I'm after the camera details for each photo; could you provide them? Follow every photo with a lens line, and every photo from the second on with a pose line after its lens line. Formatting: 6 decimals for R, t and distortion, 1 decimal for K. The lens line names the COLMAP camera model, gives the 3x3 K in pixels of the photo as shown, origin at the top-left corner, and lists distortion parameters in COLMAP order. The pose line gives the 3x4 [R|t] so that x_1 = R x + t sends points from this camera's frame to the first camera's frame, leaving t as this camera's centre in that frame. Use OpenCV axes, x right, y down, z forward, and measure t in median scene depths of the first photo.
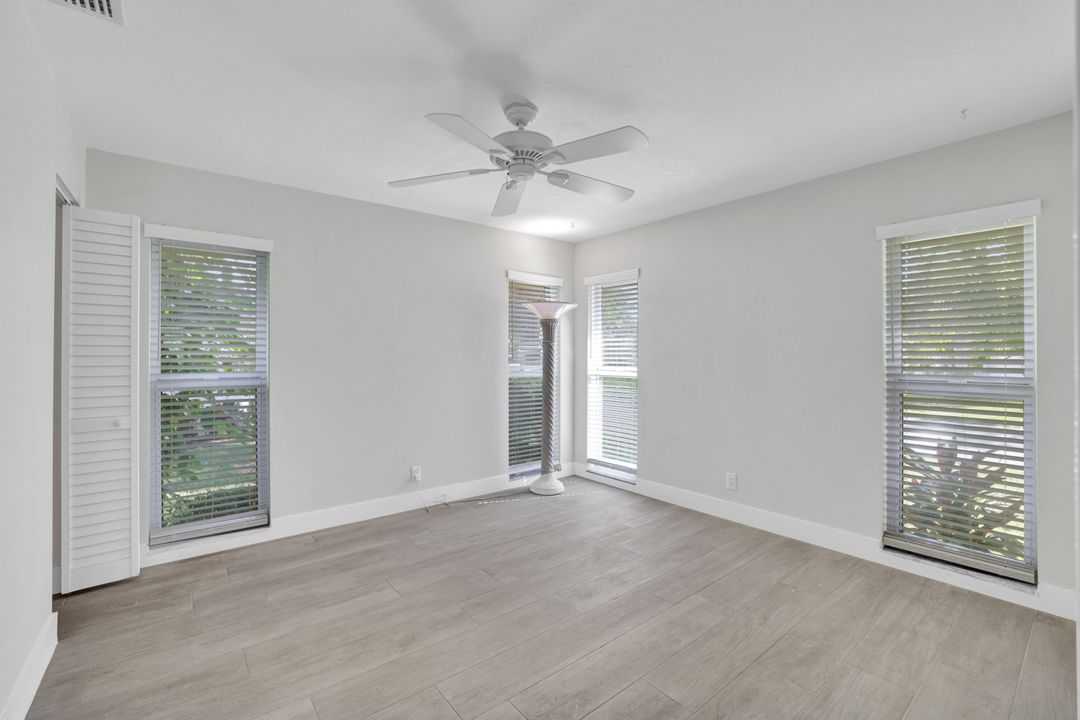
lens RADIAL K [[462.2, 0, 541.5], [0, 462.2, 356.5], [0, 0, 1]] dist [-0.035342, 0.009707]
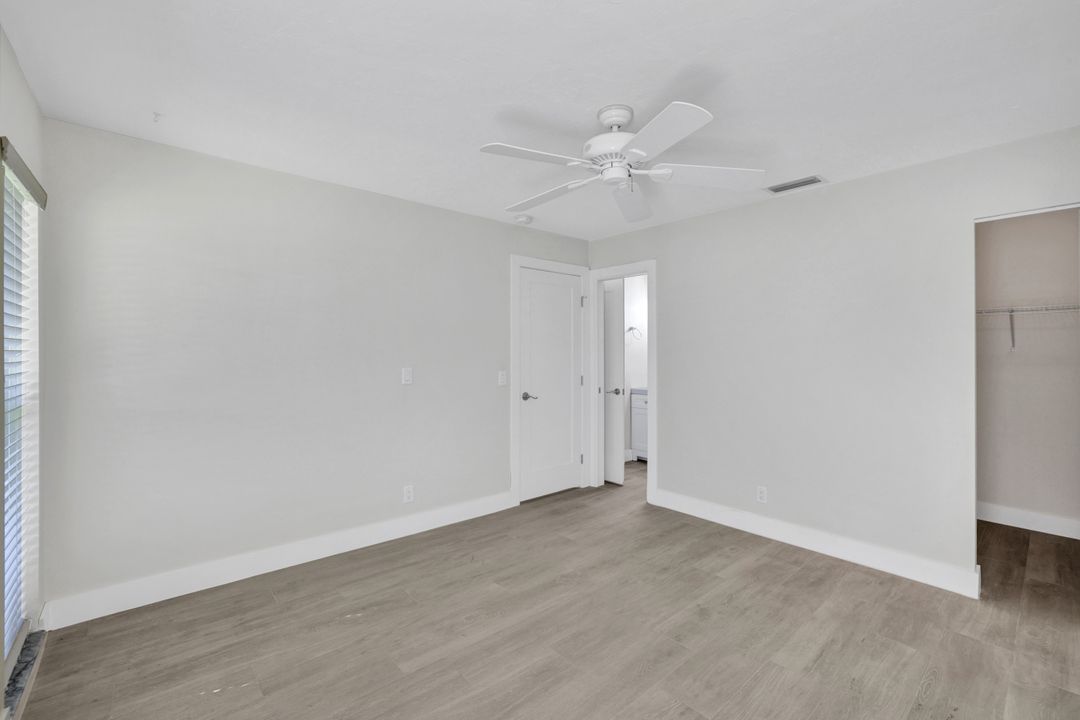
lens RADIAL K [[462.2, 0, 537.7], [0, 462.2, 355.4], [0, 0, 1]] dist [-0.035342, 0.009707]
pose [[-0.999347, -0.003846, -0.035923, 0.161210], [-0.004147, 0.999957, 0.008286, -0.034270], [0.035890, 0.008429, -0.999320, 2.010875]]
